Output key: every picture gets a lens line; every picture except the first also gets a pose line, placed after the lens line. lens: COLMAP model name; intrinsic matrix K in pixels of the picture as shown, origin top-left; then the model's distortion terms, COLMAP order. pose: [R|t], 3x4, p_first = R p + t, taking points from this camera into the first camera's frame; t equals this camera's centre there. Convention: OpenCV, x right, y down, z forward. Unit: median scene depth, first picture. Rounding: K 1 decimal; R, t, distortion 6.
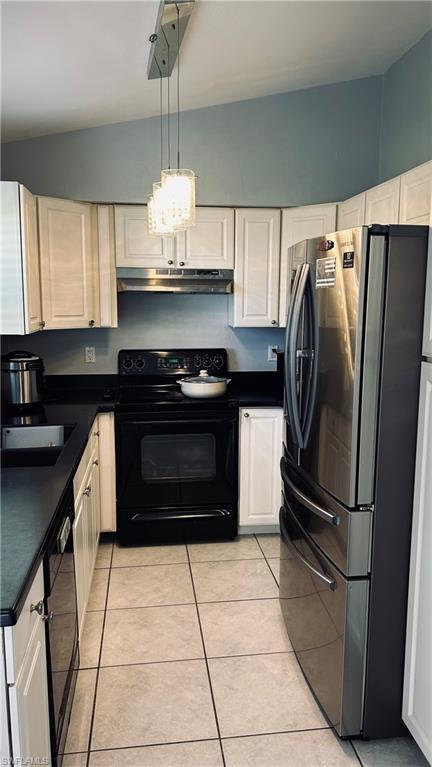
lens RADIAL K [[572.0, 0, 218.3], [0, 572.0, 385.5], [0, 0, 1]] dist [0.046113, -0.060363]
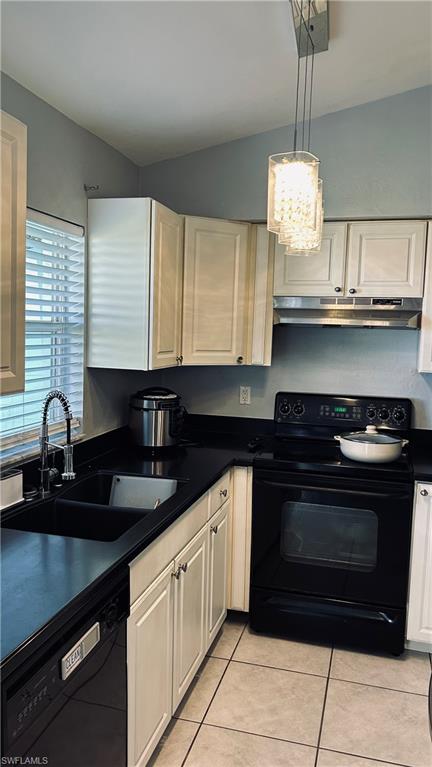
lens RADIAL K [[572.0, 0, 218.3], [0, 572.0, 385.5], [0, 0, 1]] dist [0.046113, -0.060363]
pose [[0.919826, 0.061115, -0.387538, 0.084088], [-0.083436, 0.995669, -0.041019, -0.032726], [0.383353, 0.070065, 0.920941, 0.200931]]
